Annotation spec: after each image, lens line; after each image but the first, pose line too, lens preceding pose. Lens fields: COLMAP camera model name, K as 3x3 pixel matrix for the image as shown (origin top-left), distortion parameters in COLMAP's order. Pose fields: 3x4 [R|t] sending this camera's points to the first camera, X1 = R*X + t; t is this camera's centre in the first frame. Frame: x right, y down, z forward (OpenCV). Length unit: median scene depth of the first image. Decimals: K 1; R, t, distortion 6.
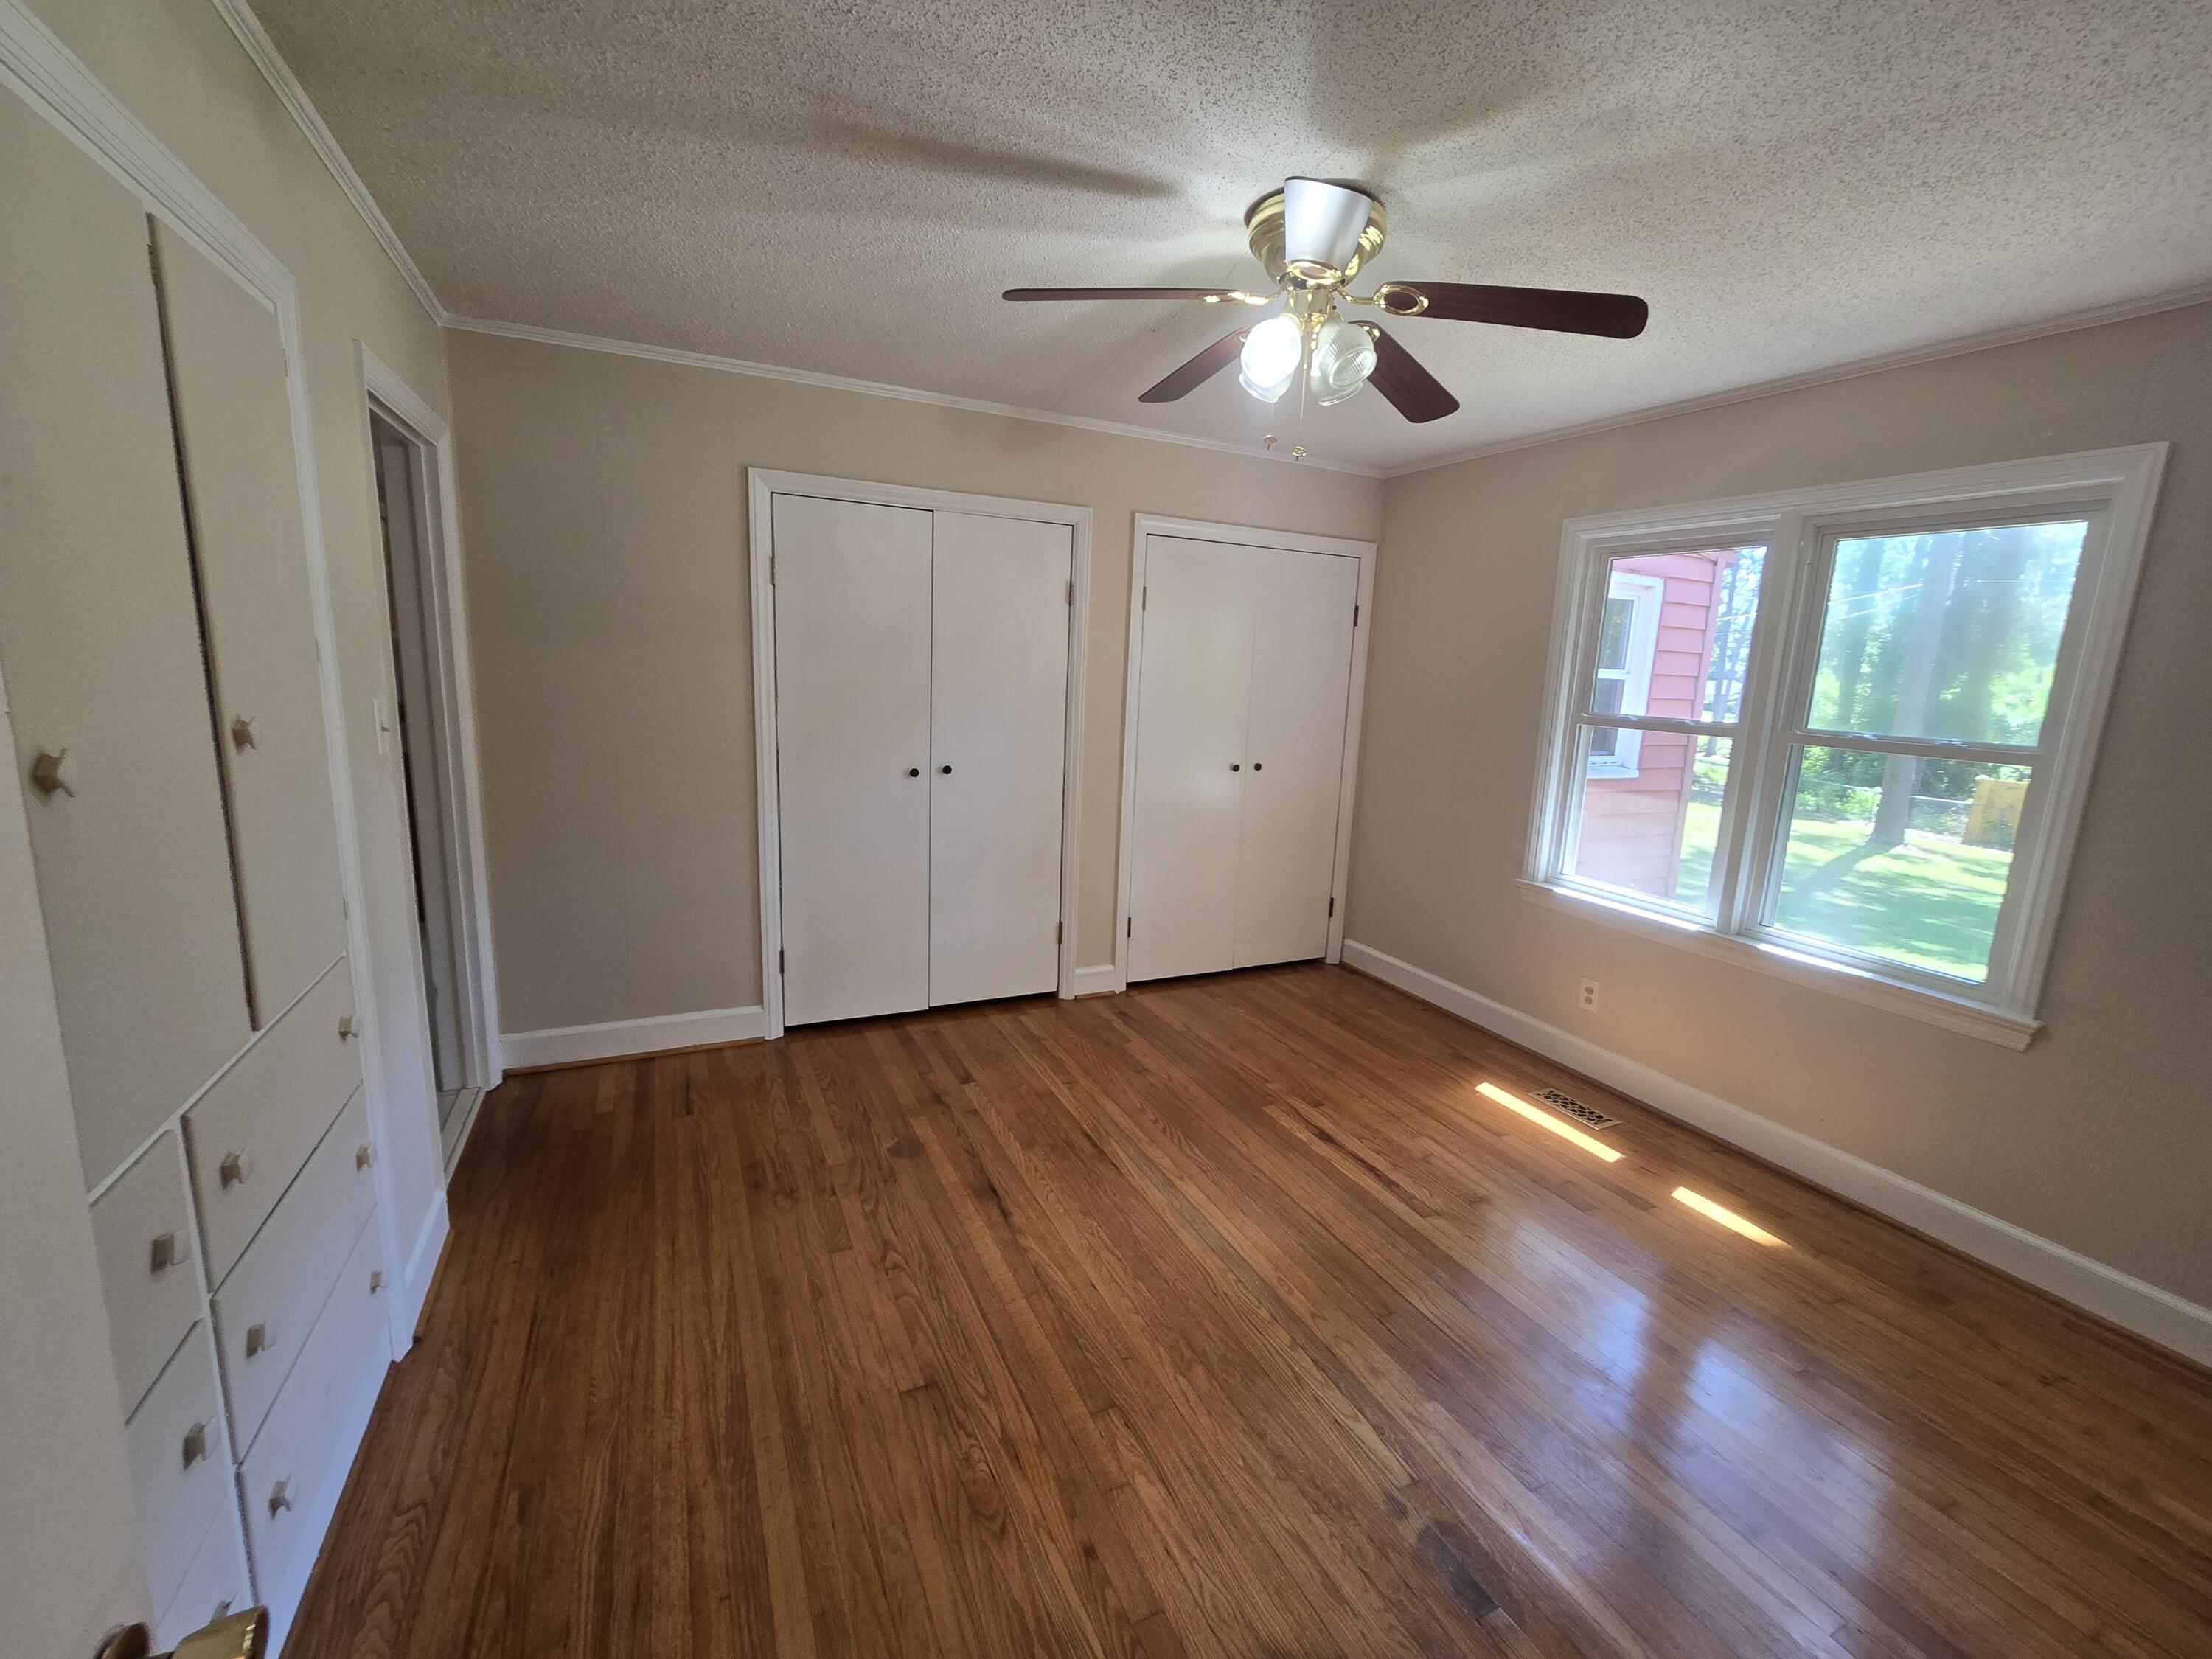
lens RADIAL K [[910.7, 0, 1122.2], [0, 910.7, 829.5], [0, 0, 1]] dist [-0.003582, 0.001738]
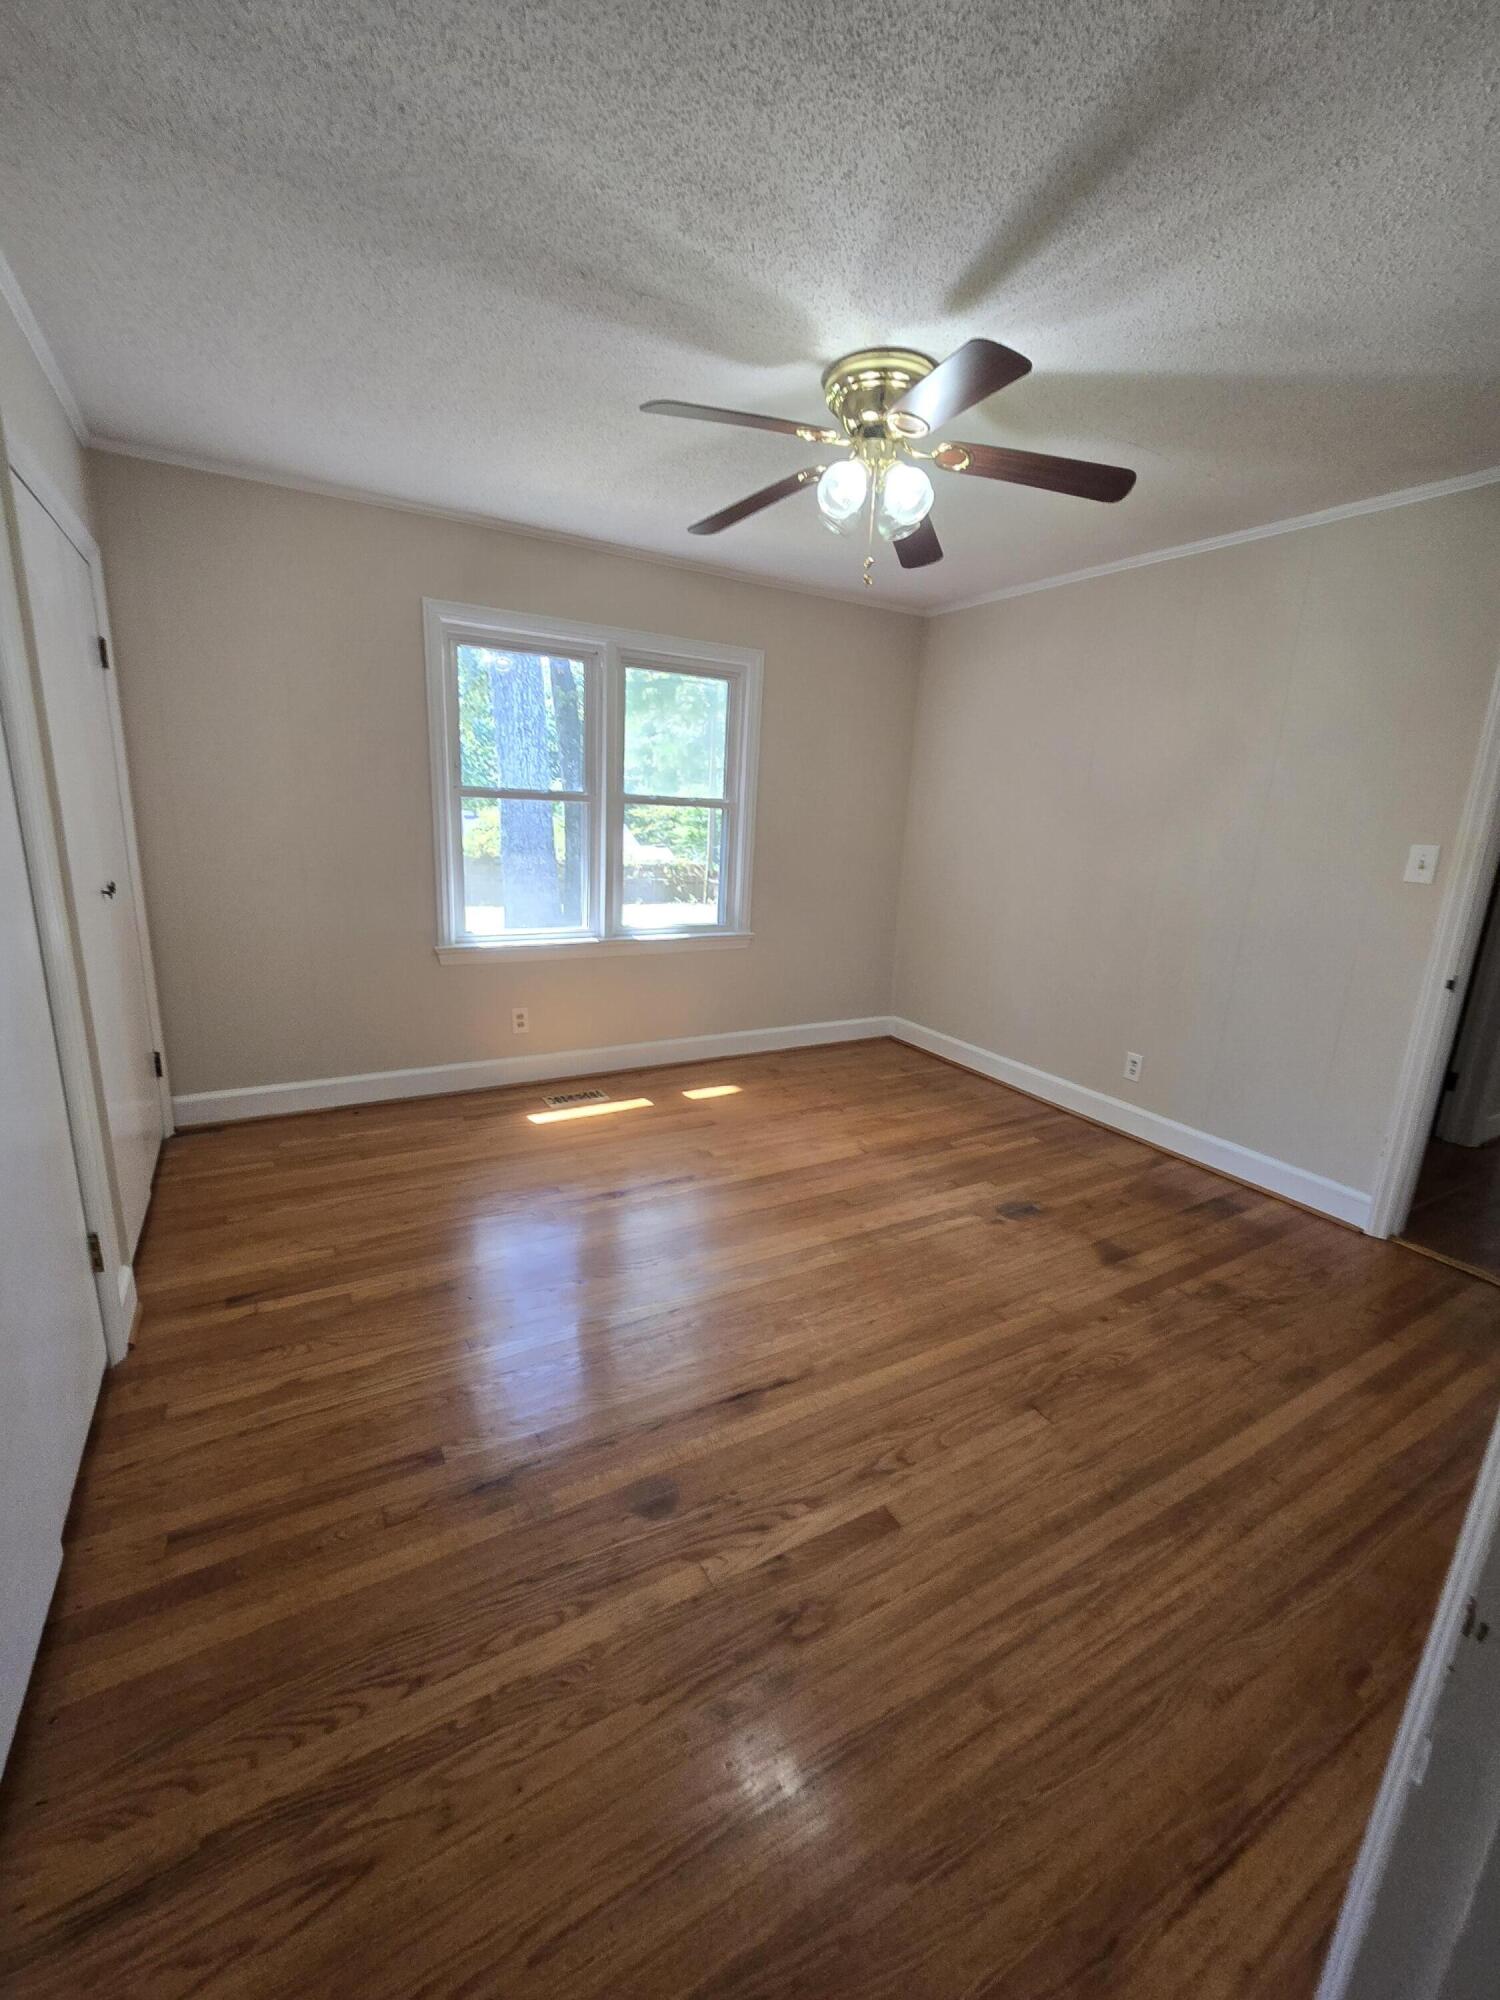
lens RADIAL K [[823.4, 0, 763.1], [0, 823.4, 1000.7], [0, 0, 1]] dist [-0.003582, 0.001738]
pose [[-0.068074, -0.282069, 0.956976, -0.776311], [0.131006, 0.948368, 0.288851, -0.166085], [-0.989042, 0.145033, -0.027606, 0.962647]]
